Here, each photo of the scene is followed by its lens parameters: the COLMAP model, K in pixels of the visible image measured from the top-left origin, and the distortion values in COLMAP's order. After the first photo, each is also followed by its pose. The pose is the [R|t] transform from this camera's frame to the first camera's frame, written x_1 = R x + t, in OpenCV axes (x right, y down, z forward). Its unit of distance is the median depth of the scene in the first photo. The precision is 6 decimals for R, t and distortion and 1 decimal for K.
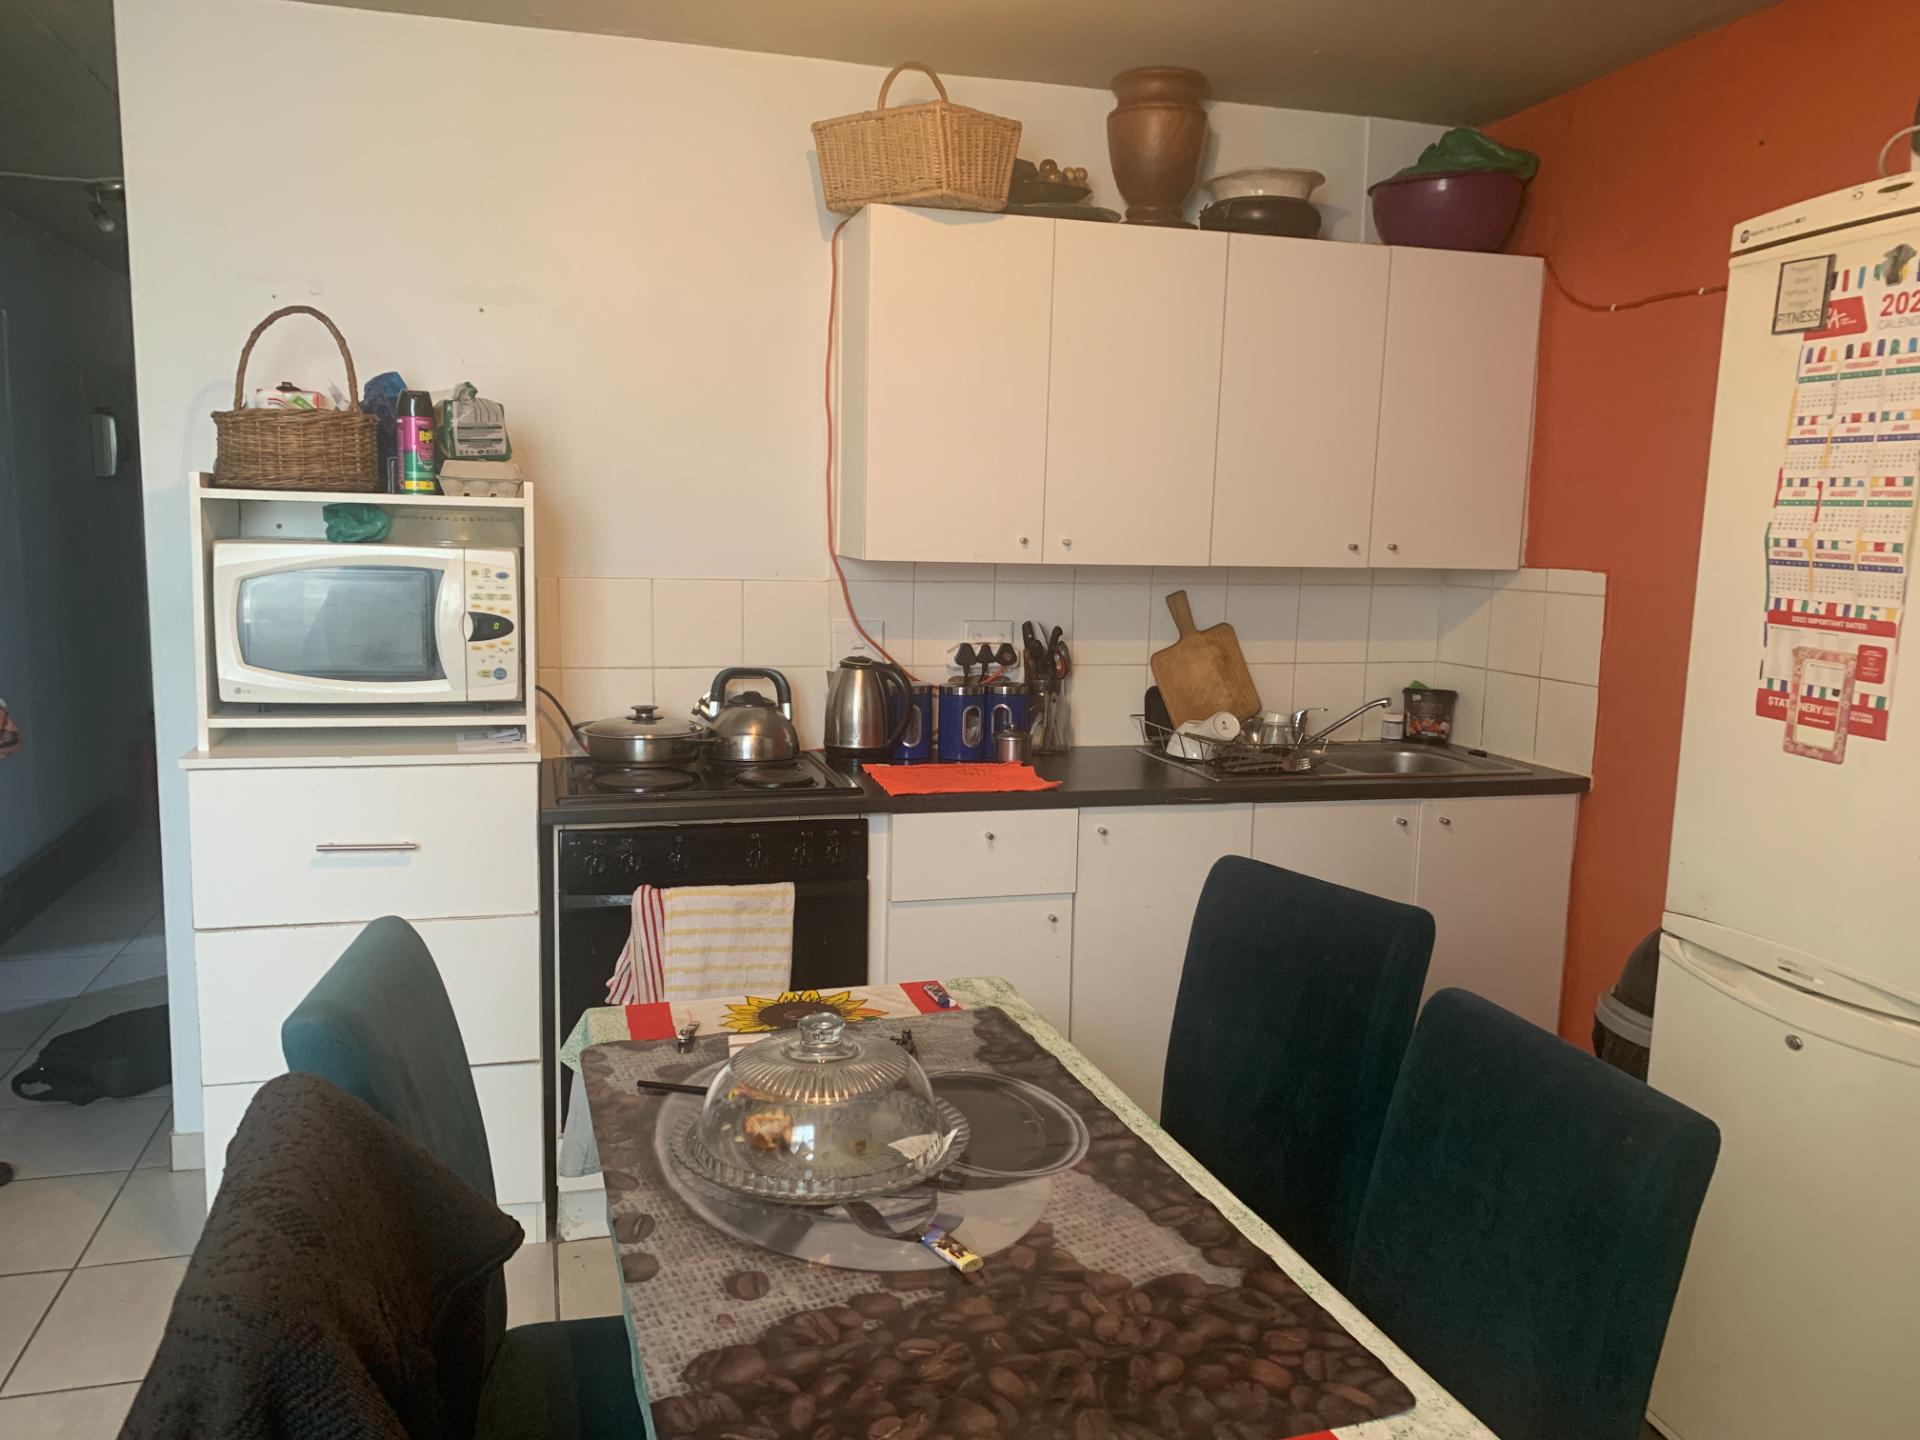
lens RADIAL K [[1479.8, 0, 960.0], [0, 1479.8, 720.0], [0, 0, 1]] dist [0.016794, -0.002132]
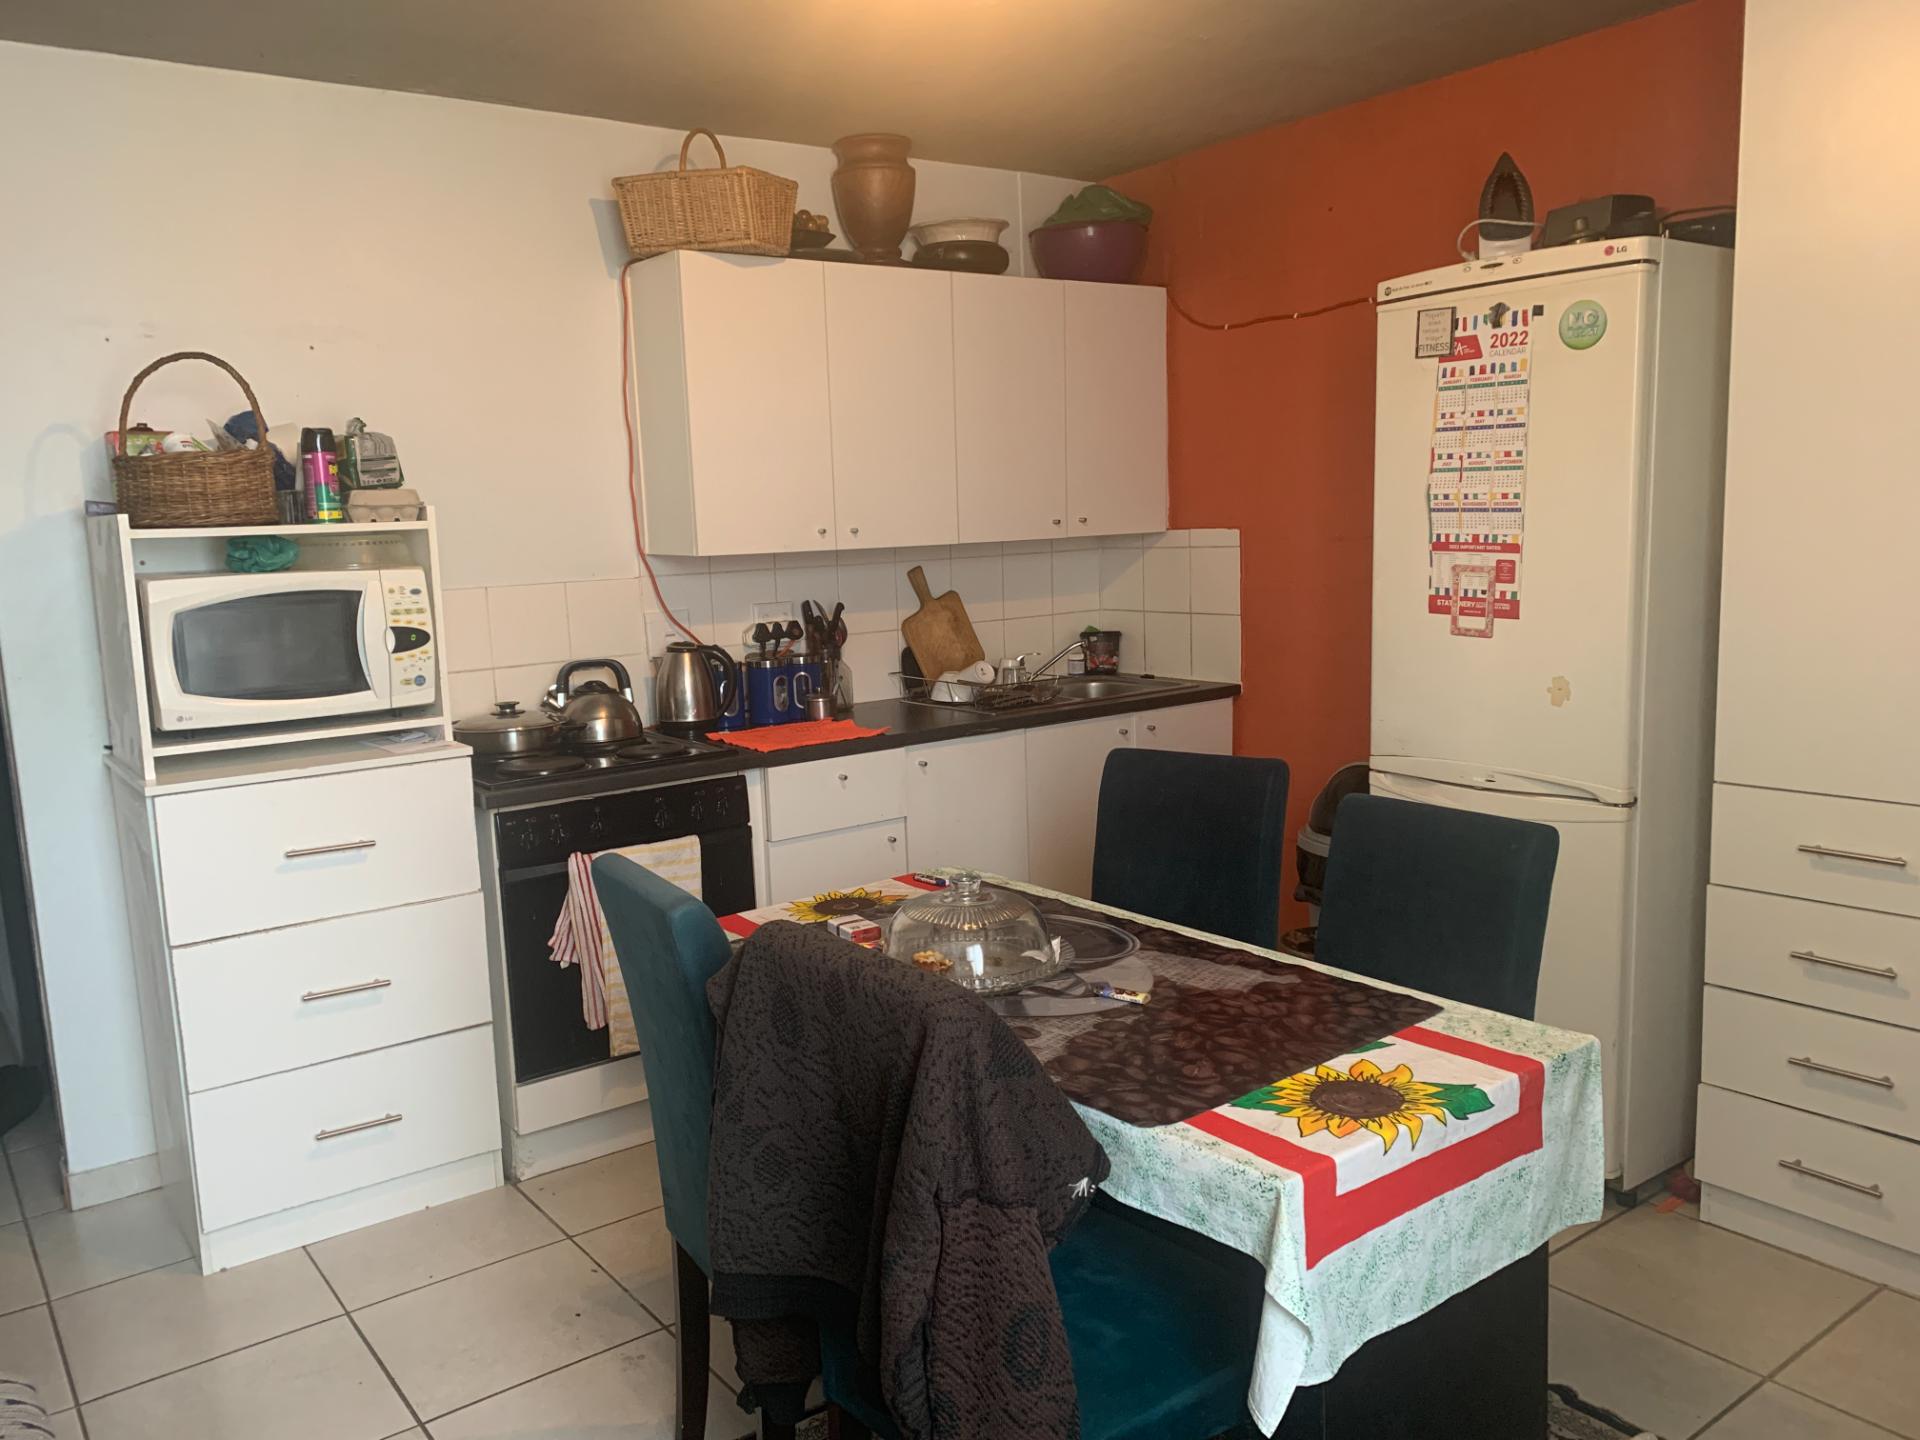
lens RADIAL K [[1464.2, 0, 960.0], [0, 1464.2, 720.0], [0, 0, 1]] dist [0.064110, -0.114300]
pose [[0.933576, -0.107905, 0.341748, -0.316842], [0.104762, 0.994111, 0.027699, 0.009886], [-0.342724, 0.009943, 0.939383, -0.172045]]
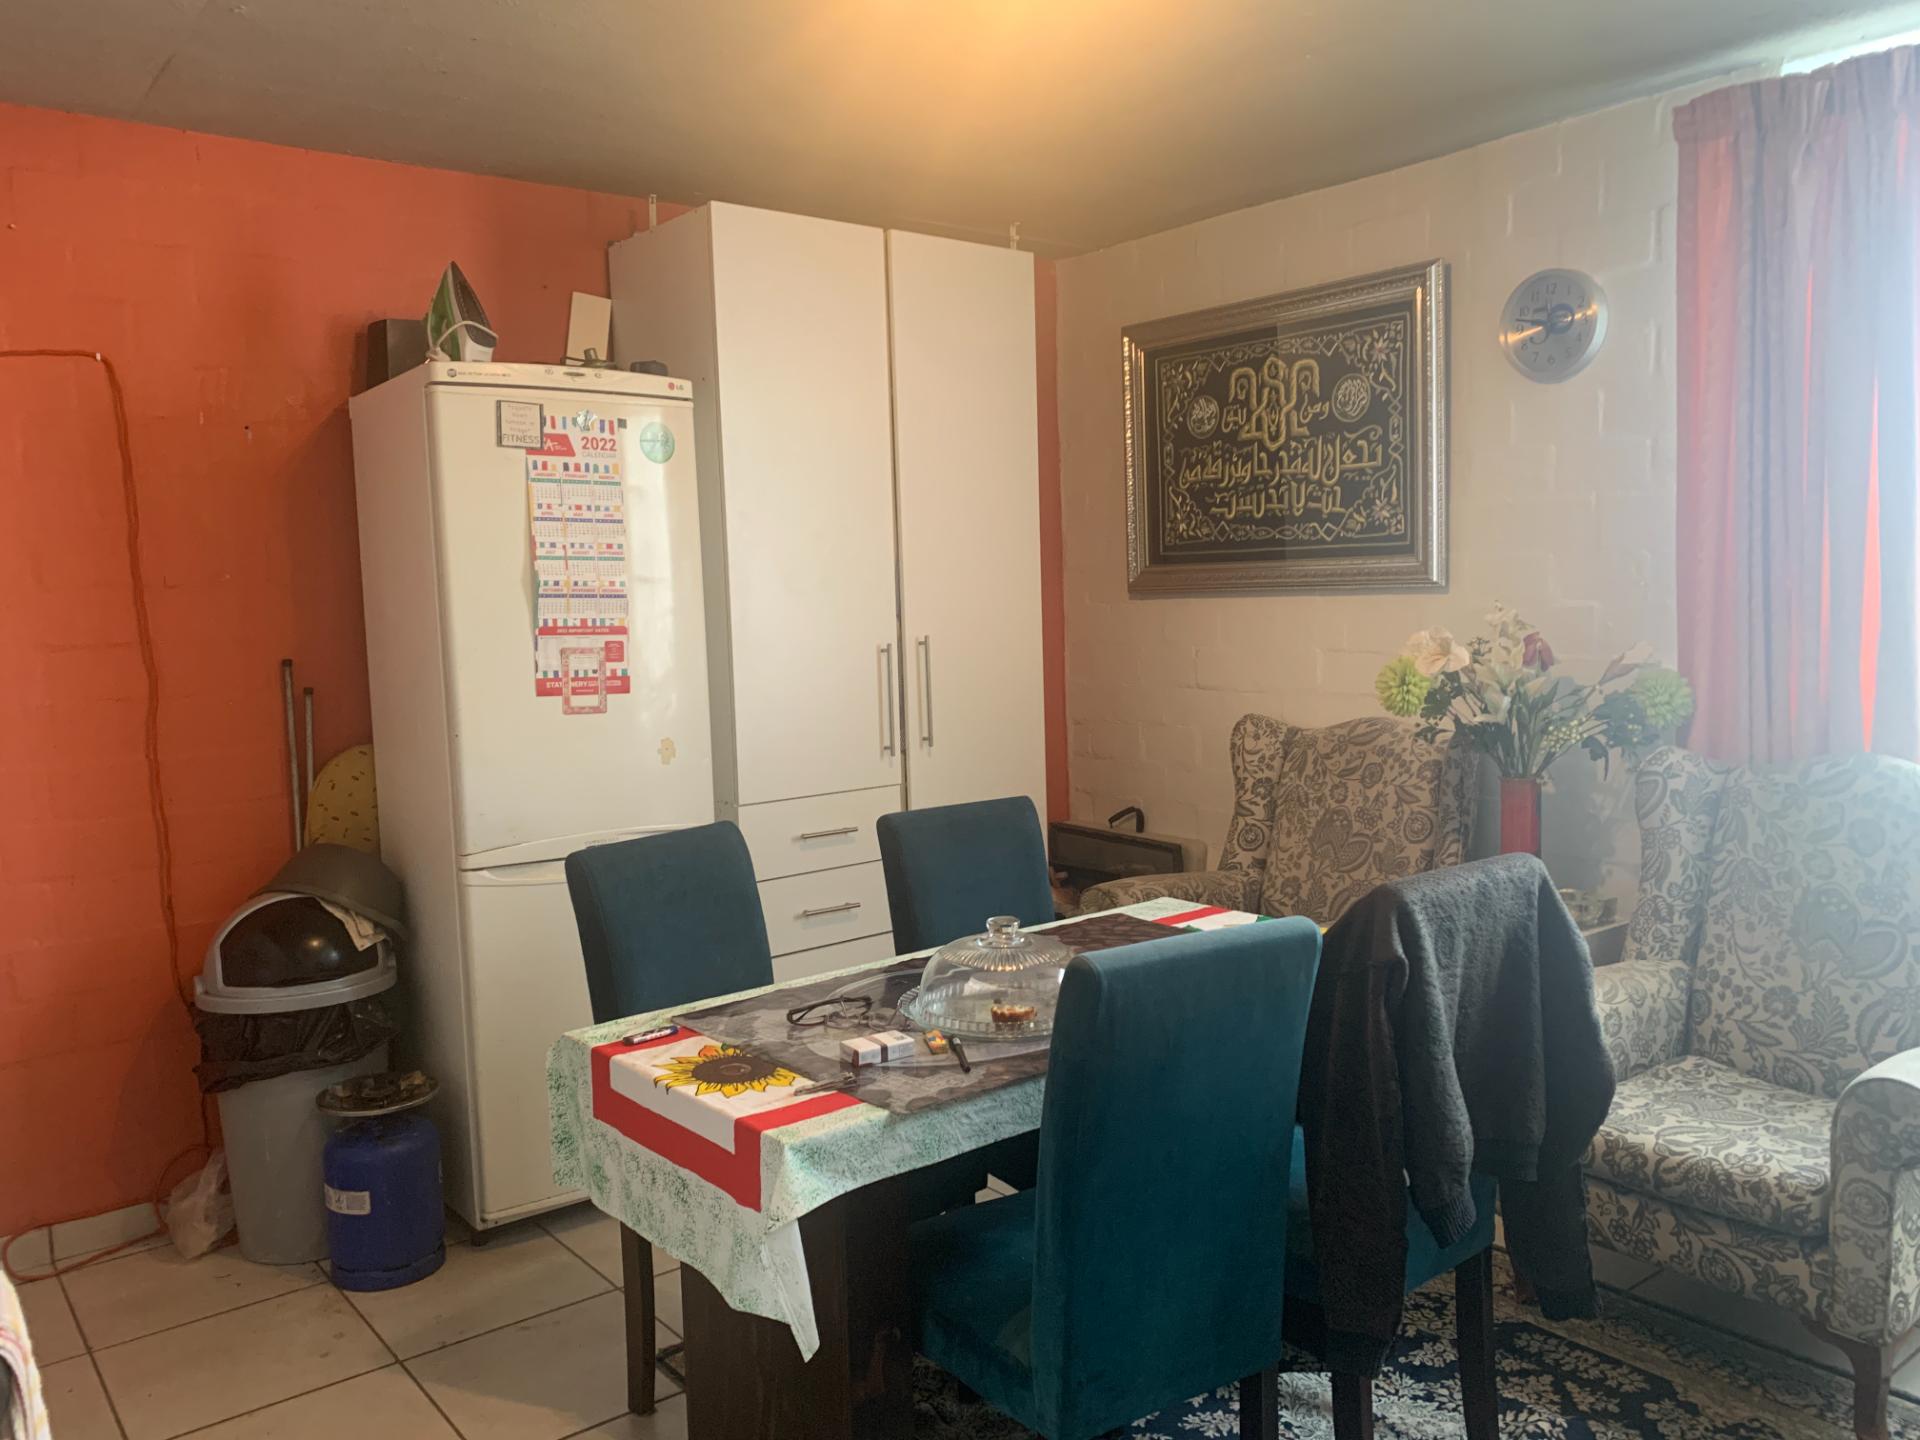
lens RADIAL K [[1450.8, 0, 961.0], [0, 1450.8, 757.9], [0, 0, 1]] dist [0.015266, -0.038260]
pose [[-0.378668, -0.118715, 0.917887, -0.751172], [0.137557, 0.973506, 0.182657, -0.115491], [-0.915253, 0.195428, -0.352306, 0.850597]]
